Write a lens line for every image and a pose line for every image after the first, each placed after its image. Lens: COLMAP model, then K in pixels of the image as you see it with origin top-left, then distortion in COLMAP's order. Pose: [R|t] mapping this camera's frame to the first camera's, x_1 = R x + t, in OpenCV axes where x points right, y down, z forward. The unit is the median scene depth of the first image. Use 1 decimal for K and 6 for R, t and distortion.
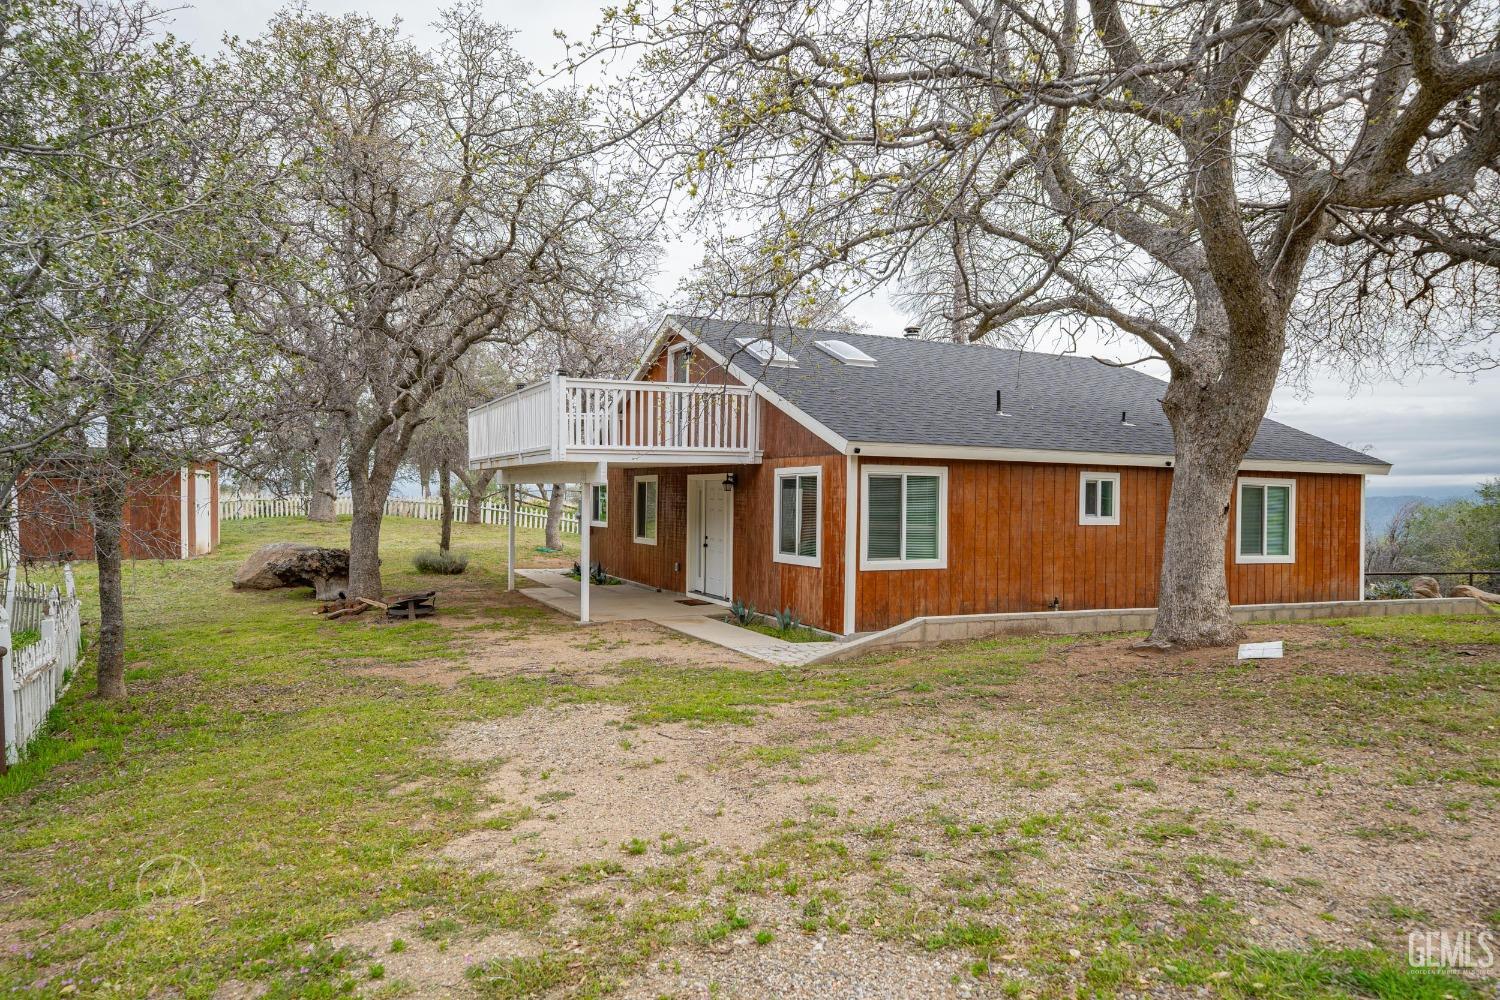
lens RADIAL K [[1012.8, 0, 758.2], [0, 1012.8, 501.6], [0, 0, 1]] dist [0.042923, 0.003763]
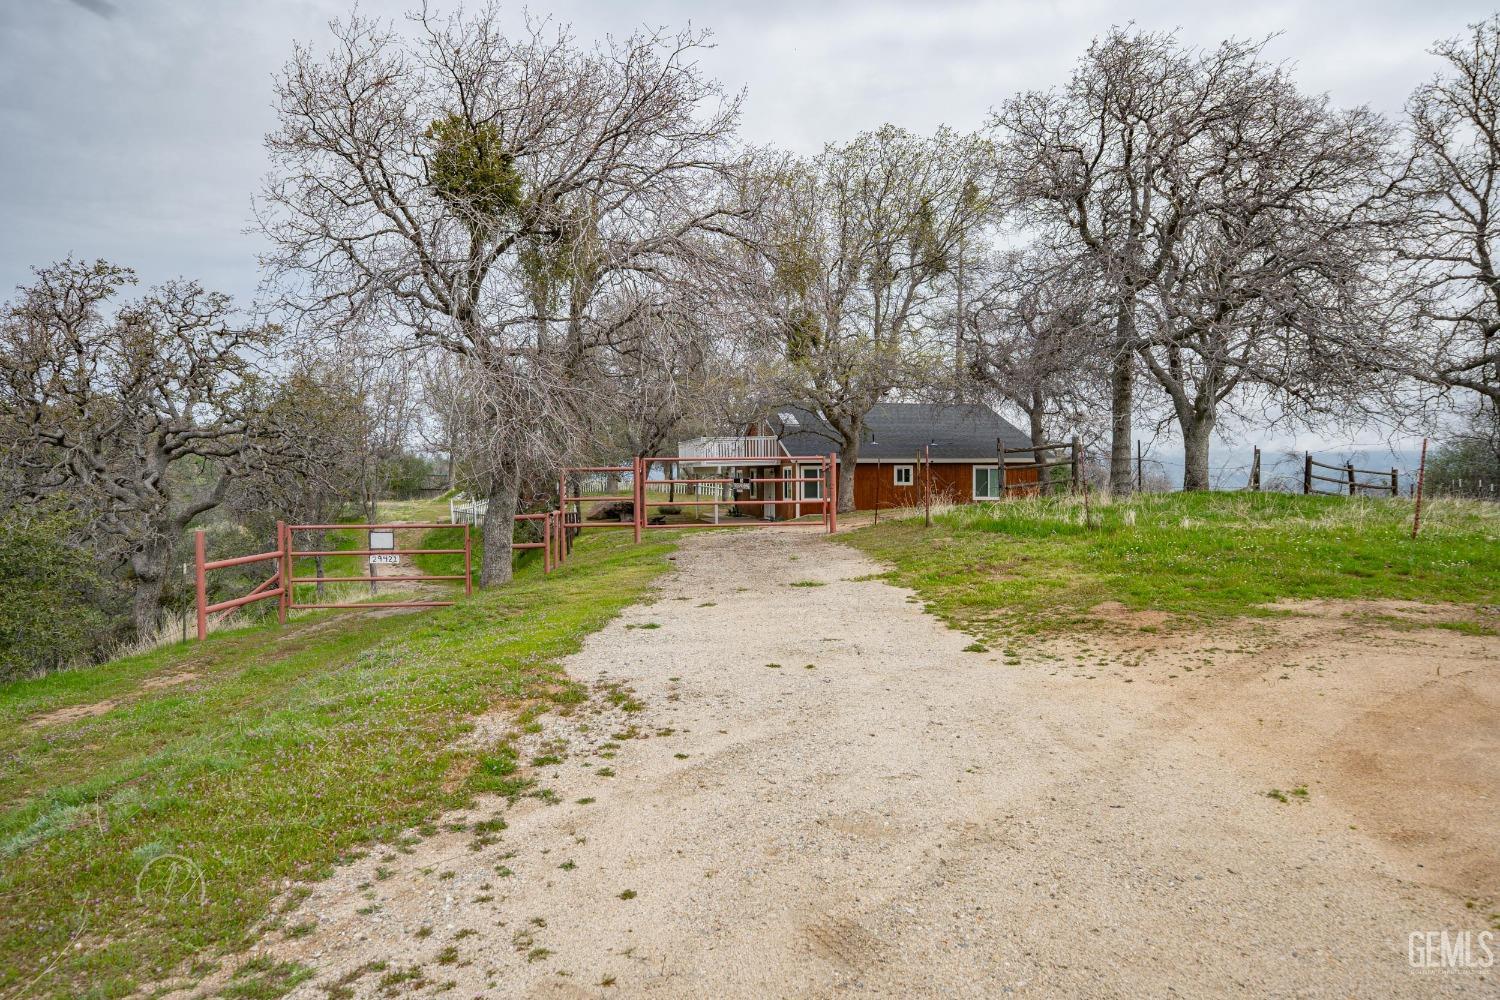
lens RADIAL K [[1012.8, 0, 758.2], [0, 1012.8, 501.6], [0, 0, 1]] dist [0.042923, 0.003763]
pose [[0.973008, -0.014140, -0.230339, 0.568282], [0.019149, 0.999626, 0.019524, 0.006282], [0.229977, -0.023408, 0.972915, -1.630905]]
